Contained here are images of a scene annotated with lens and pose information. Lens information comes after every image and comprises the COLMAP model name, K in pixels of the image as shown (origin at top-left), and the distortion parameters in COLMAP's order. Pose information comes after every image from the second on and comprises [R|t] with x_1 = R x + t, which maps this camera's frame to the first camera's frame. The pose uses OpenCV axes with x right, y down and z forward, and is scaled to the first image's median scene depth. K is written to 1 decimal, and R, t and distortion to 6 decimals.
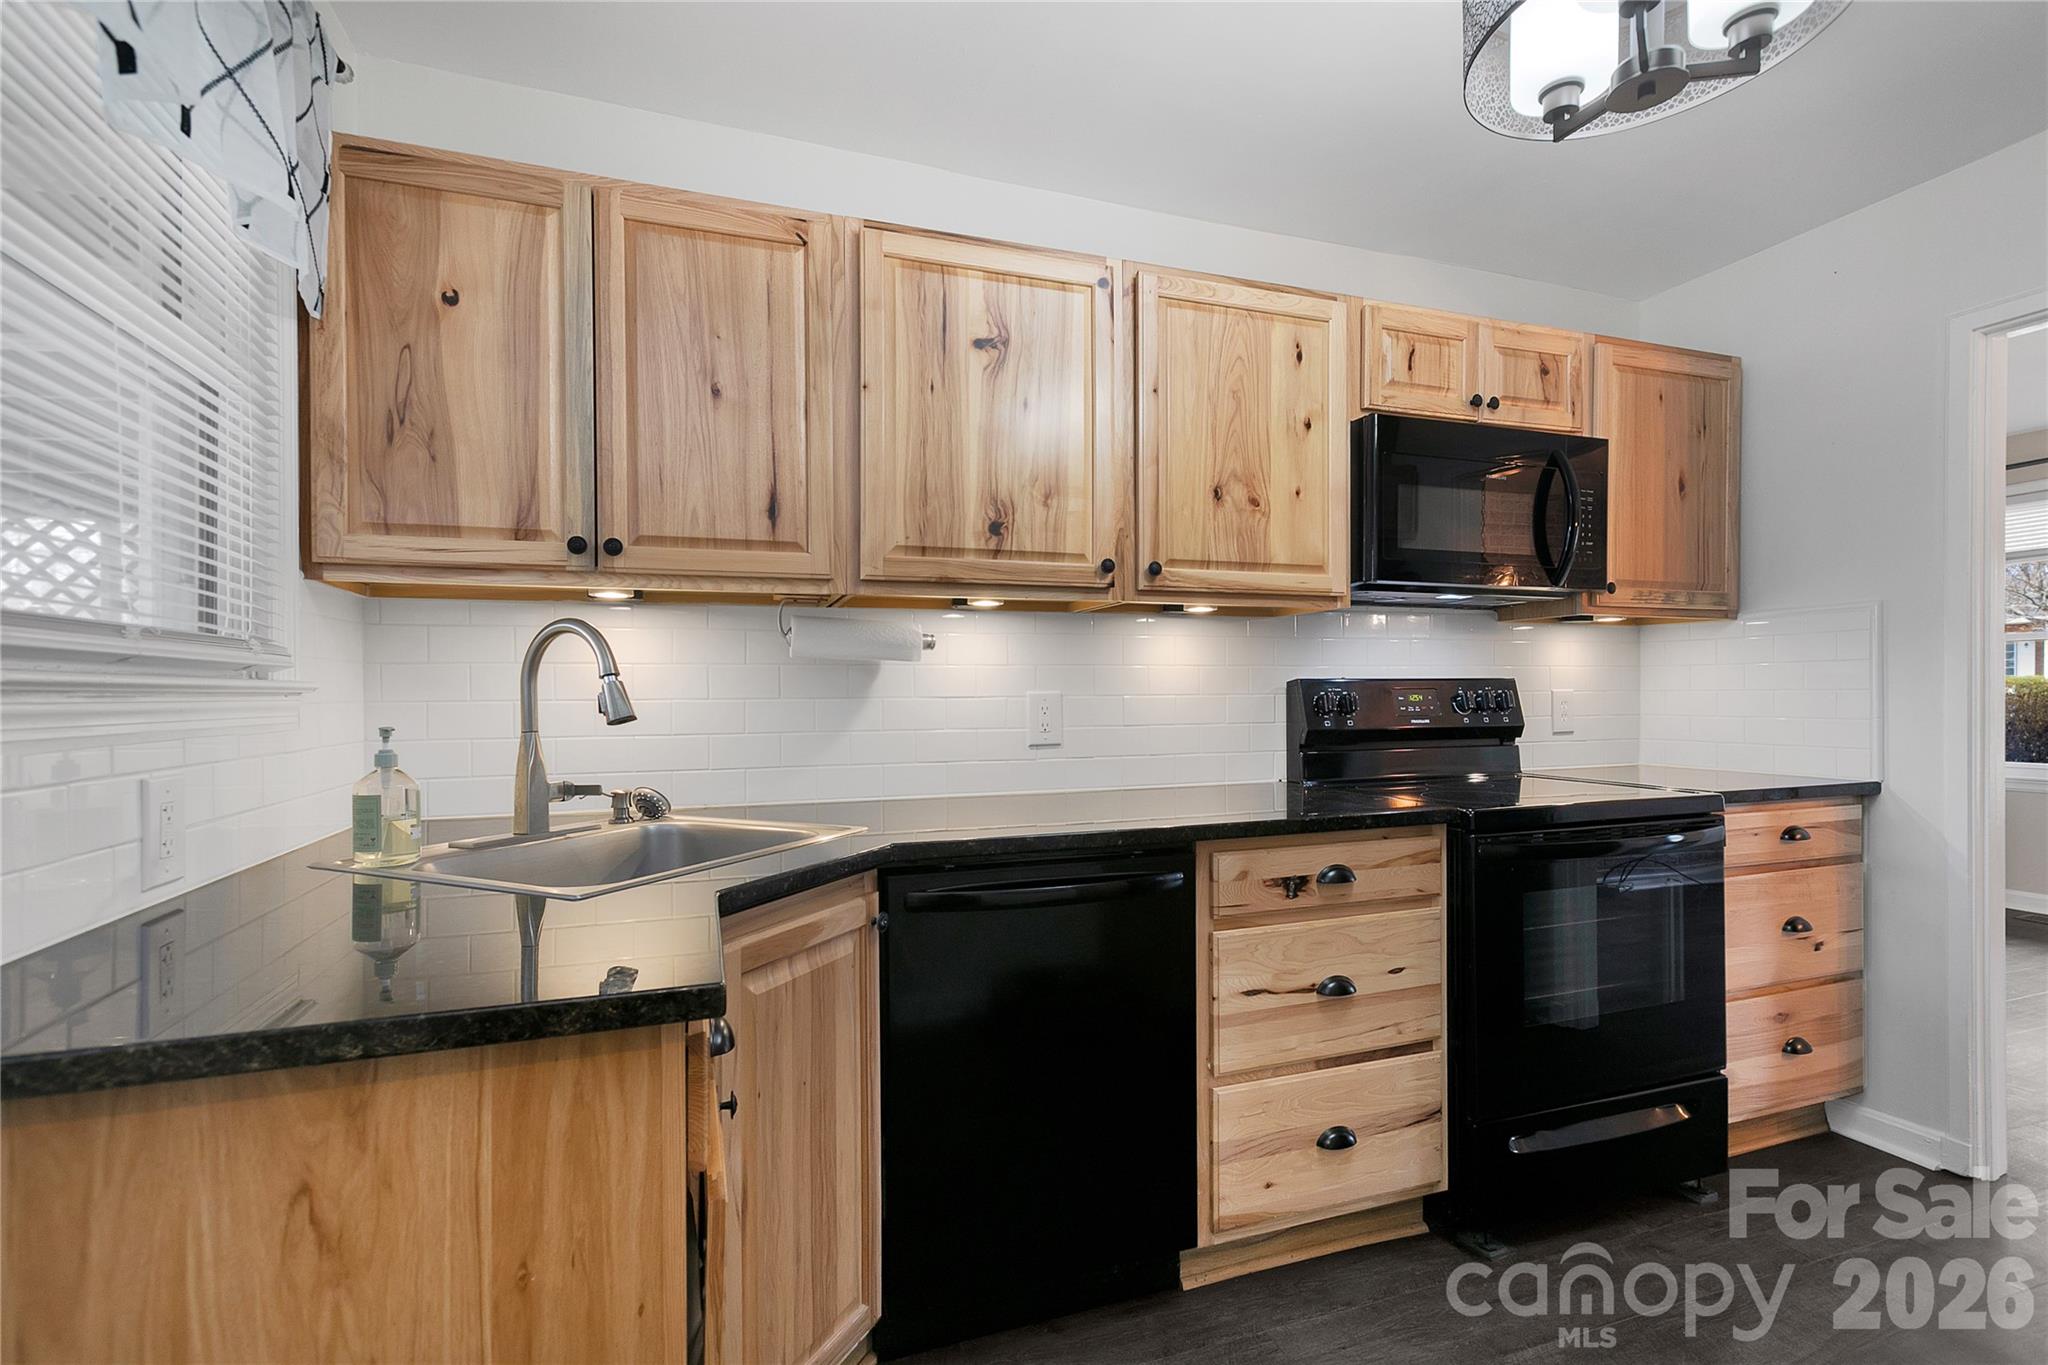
lens RADIAL K [[935.1, 0, 1028.8], [0, 935.1, 689.8], [0, 0, 1]] dist [-0.003207, -0.000223]
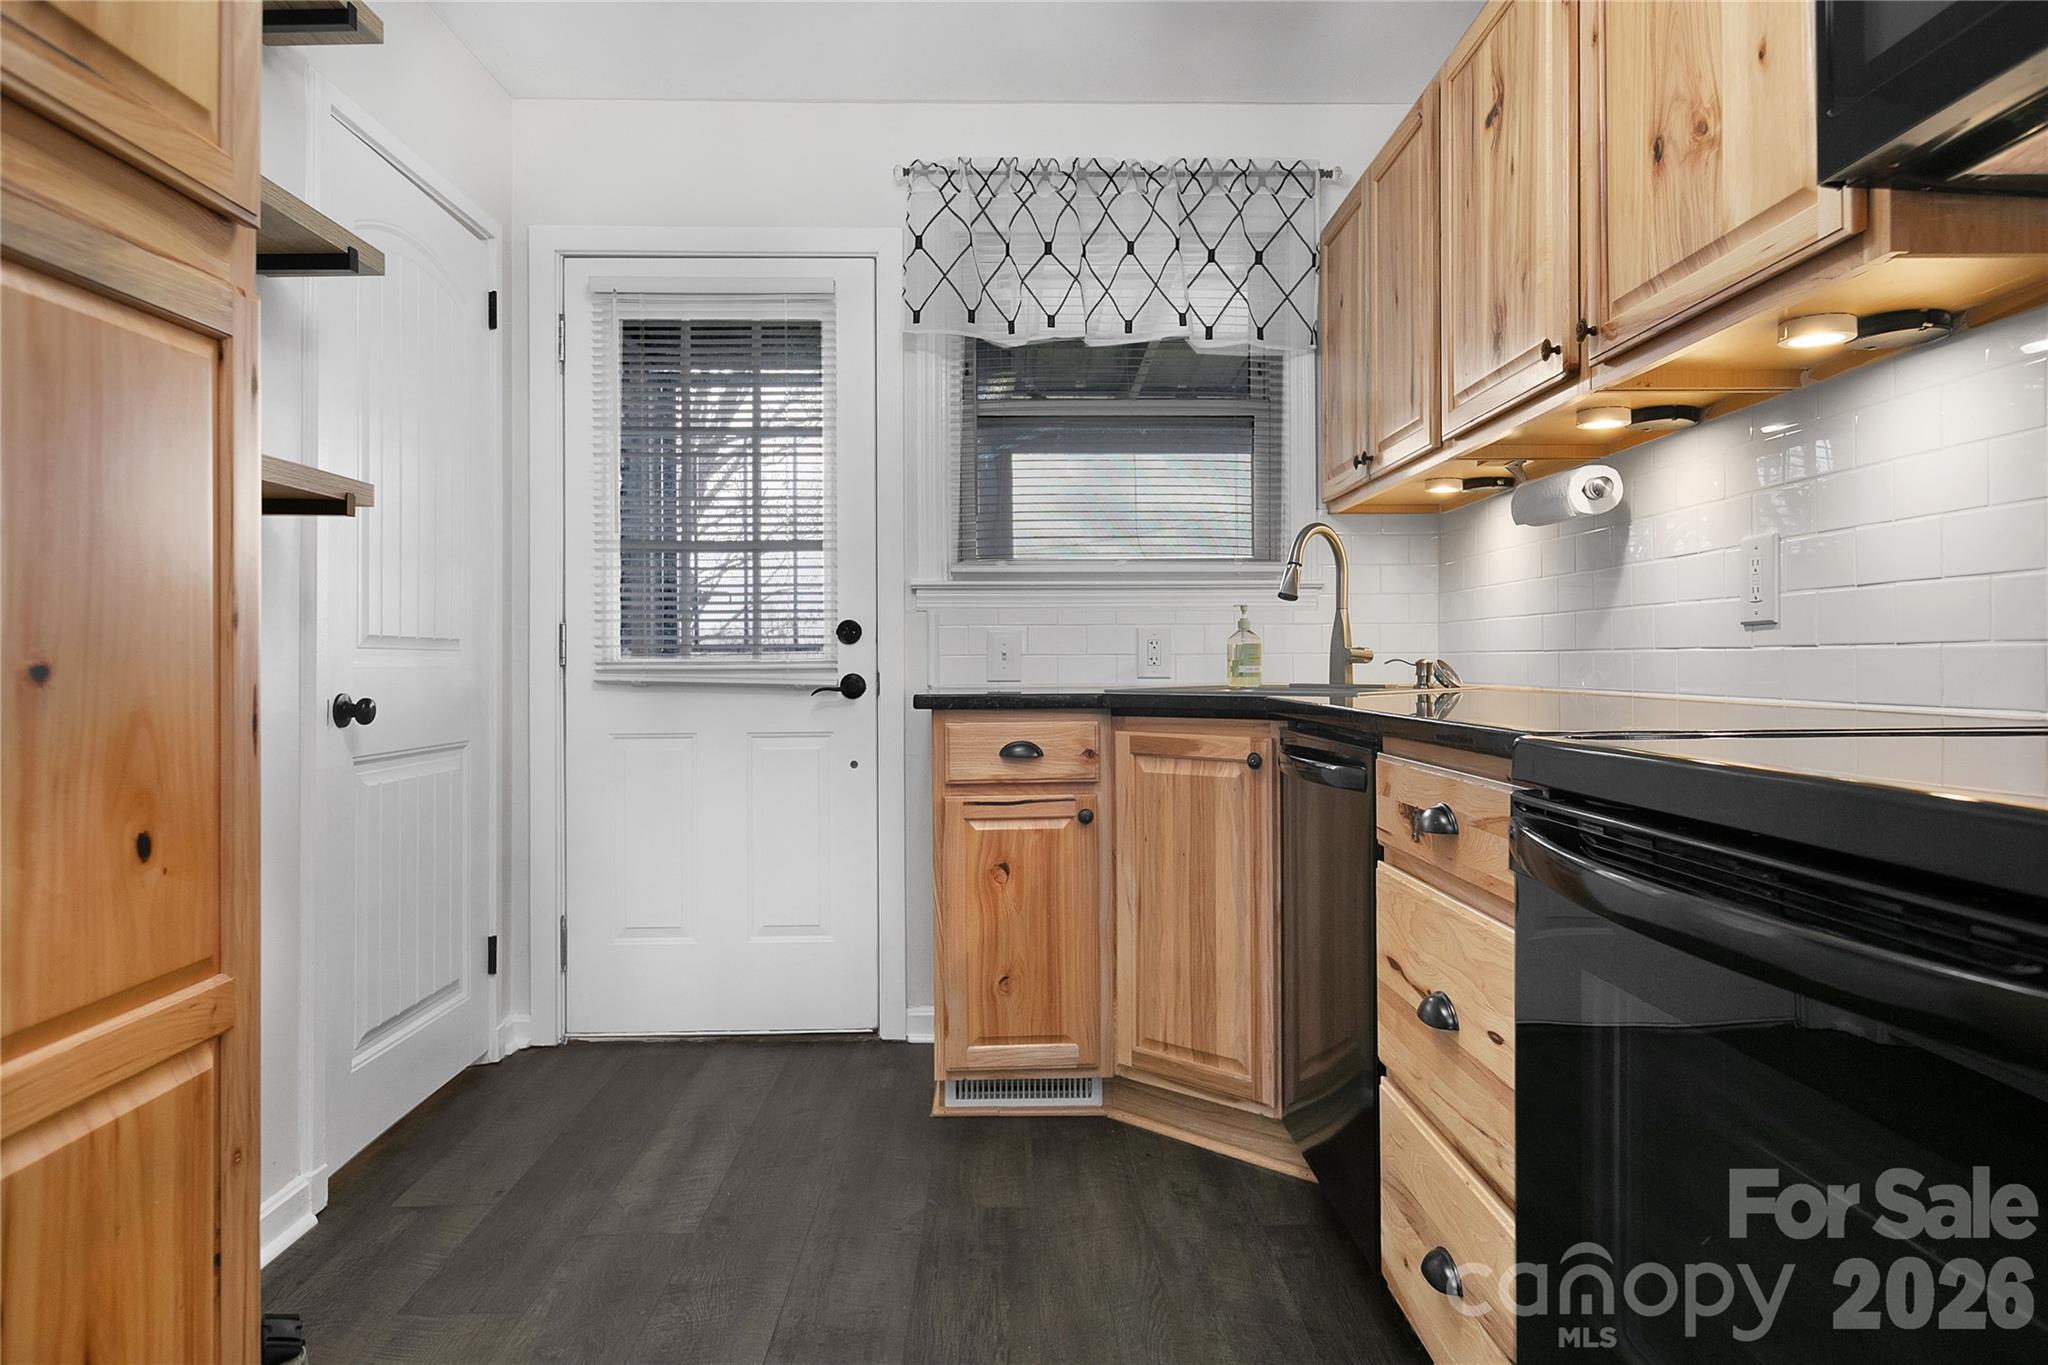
lens RADIAL K [[1261.4, 0, 1031.8], [0, 1261.4, 658.5], [0, 0, 1]] dist [0.000376, -0.002206]
pose [[-0.324183, 0.006914, -0.945969, 1.009213], [0.011597, 0.999927, 0.003334, 0.078883], [0.945923, -0.009889, -0.324240, 0.884517]]
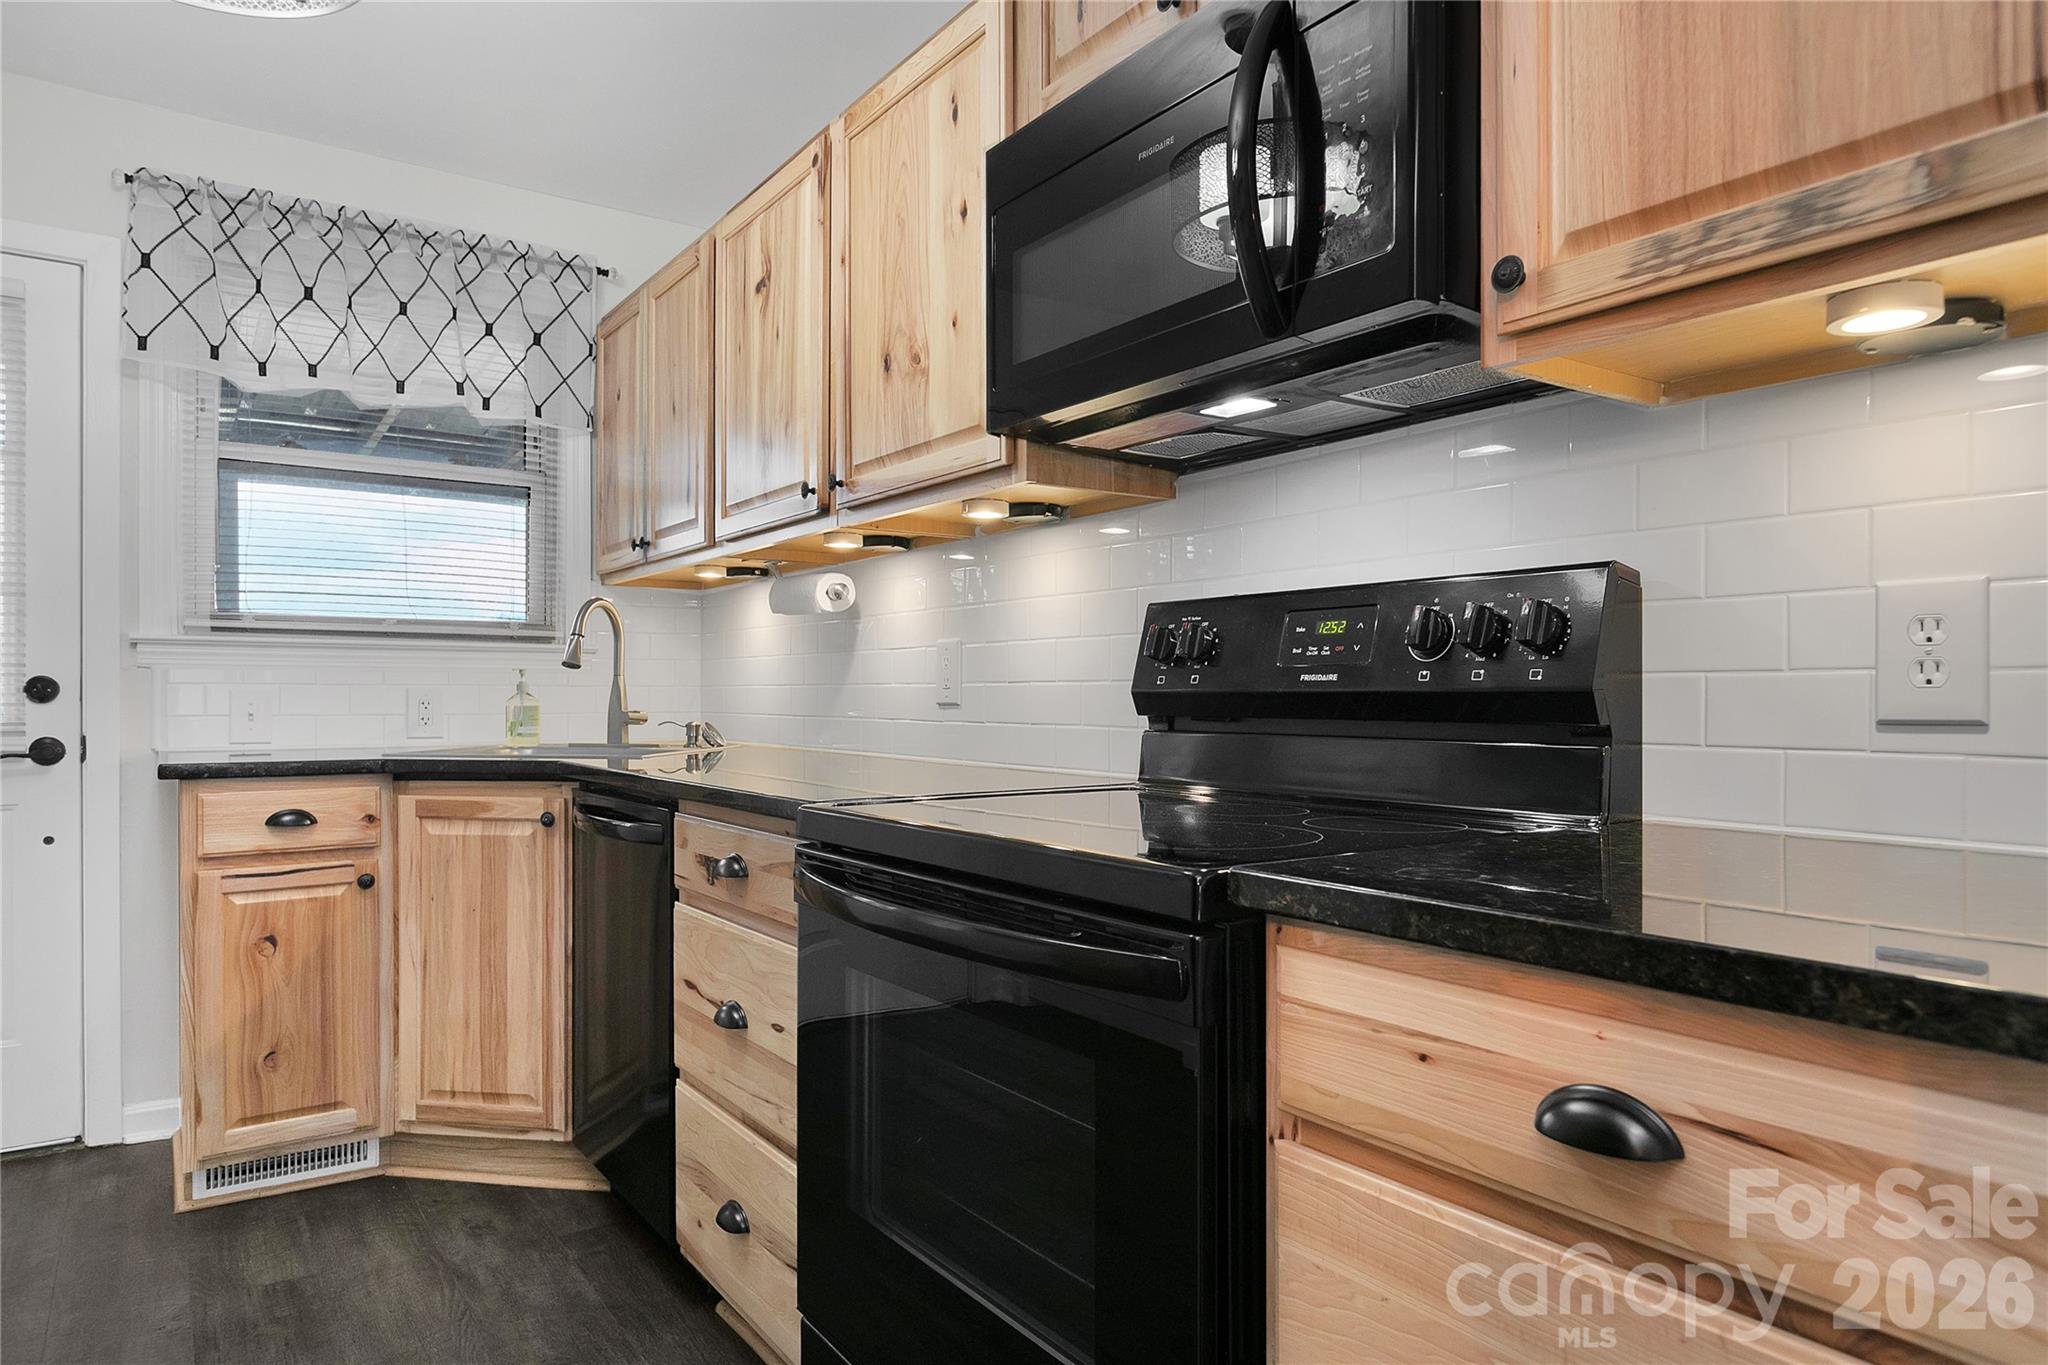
lens RADIAL K [[1248.5, 0, 1050.8], [0, 1248.5, 703.1], [0, 0, 1]] dist [-0.024497, -0.002717]
pose [[0.277079, 0.014792, -0.960733, 1.183090], [0.001387, 0.999874, 0.015794, 0.044007], [0.960846, -0.005709, 0.277024, 0.843758]]
